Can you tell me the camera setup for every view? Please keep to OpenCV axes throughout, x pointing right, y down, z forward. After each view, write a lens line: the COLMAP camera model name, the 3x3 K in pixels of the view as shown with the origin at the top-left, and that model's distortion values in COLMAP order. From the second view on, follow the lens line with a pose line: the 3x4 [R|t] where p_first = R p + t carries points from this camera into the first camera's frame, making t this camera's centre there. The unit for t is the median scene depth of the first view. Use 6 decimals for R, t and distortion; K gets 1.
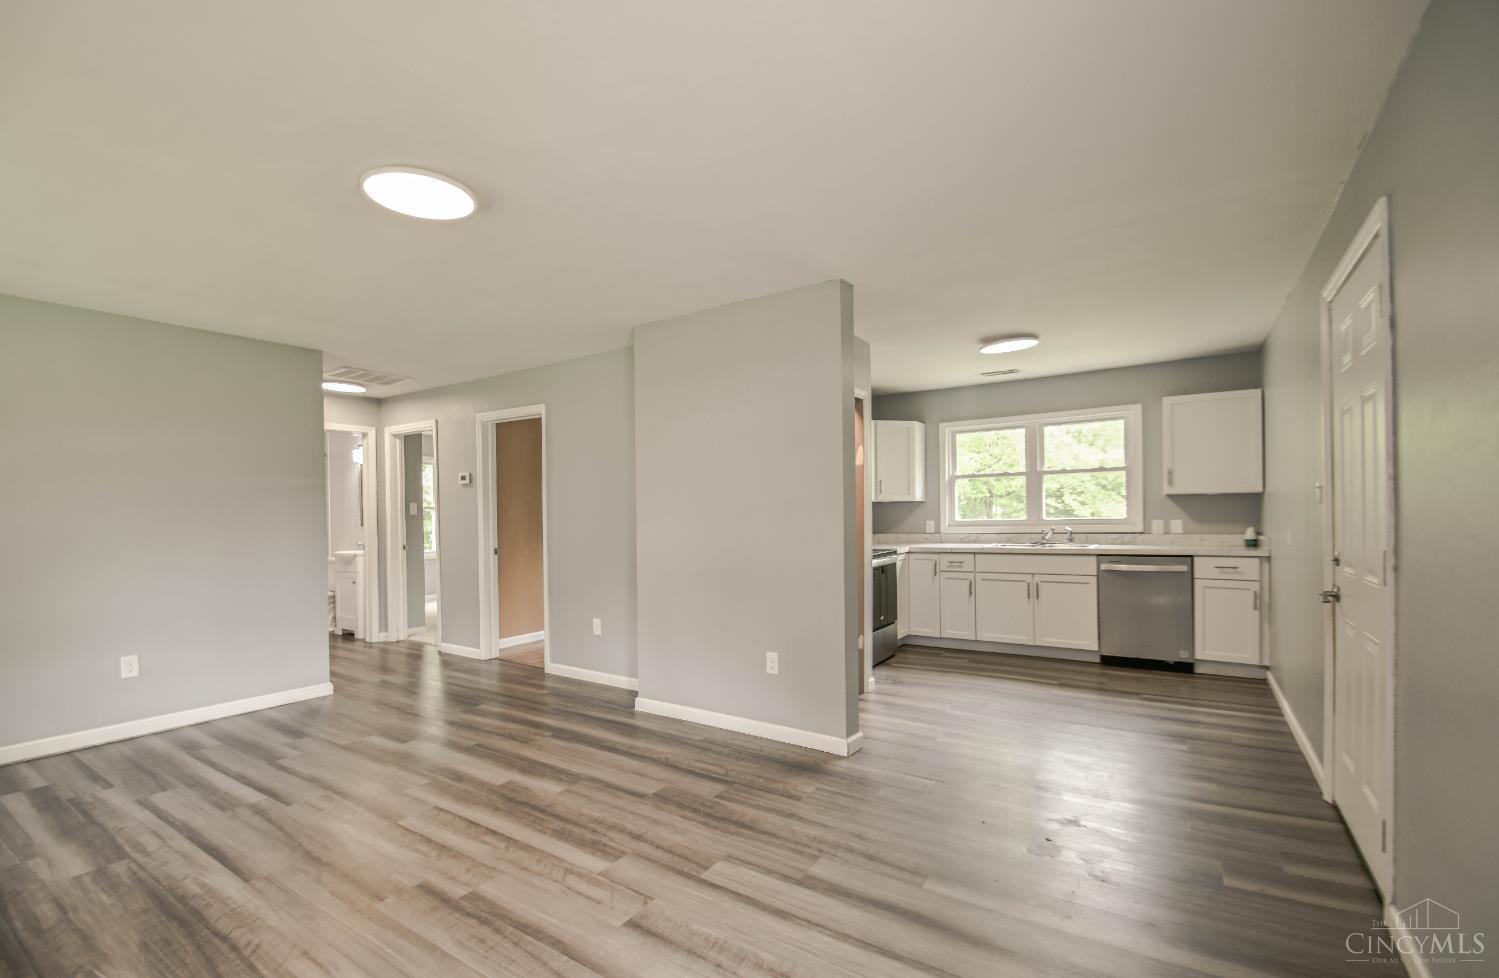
lens RADIAL K [[649.4, 0, 733.2], [0, 649.4, 527.5], [0, 0, 1]] dist [0.000089, -0.000101]
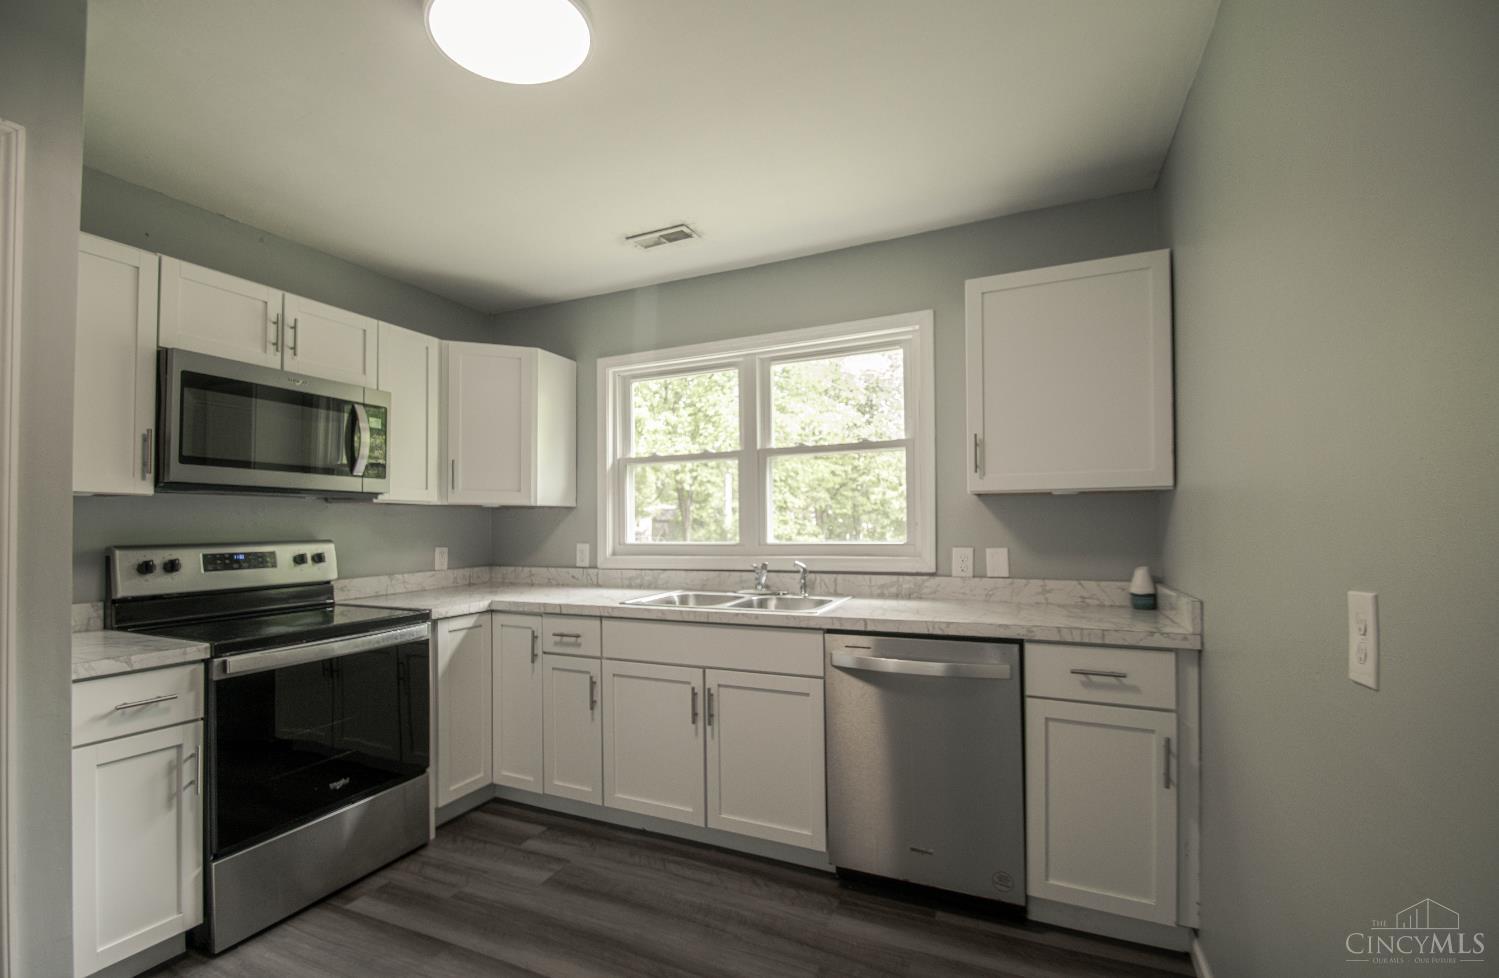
lens RADIAL K [[649.4, 0, 733.2], [0, 649.4, 527.5], [0, 0, 1]] dist [0.000089, -0.000101]
pose [[0.985816, 0.008767, 0.167602, 0.443095], [-0.005049, 0.999732, -0.022593, -0.016177], [-0.167755, 0.021427, 0.985596, 0.604885]]
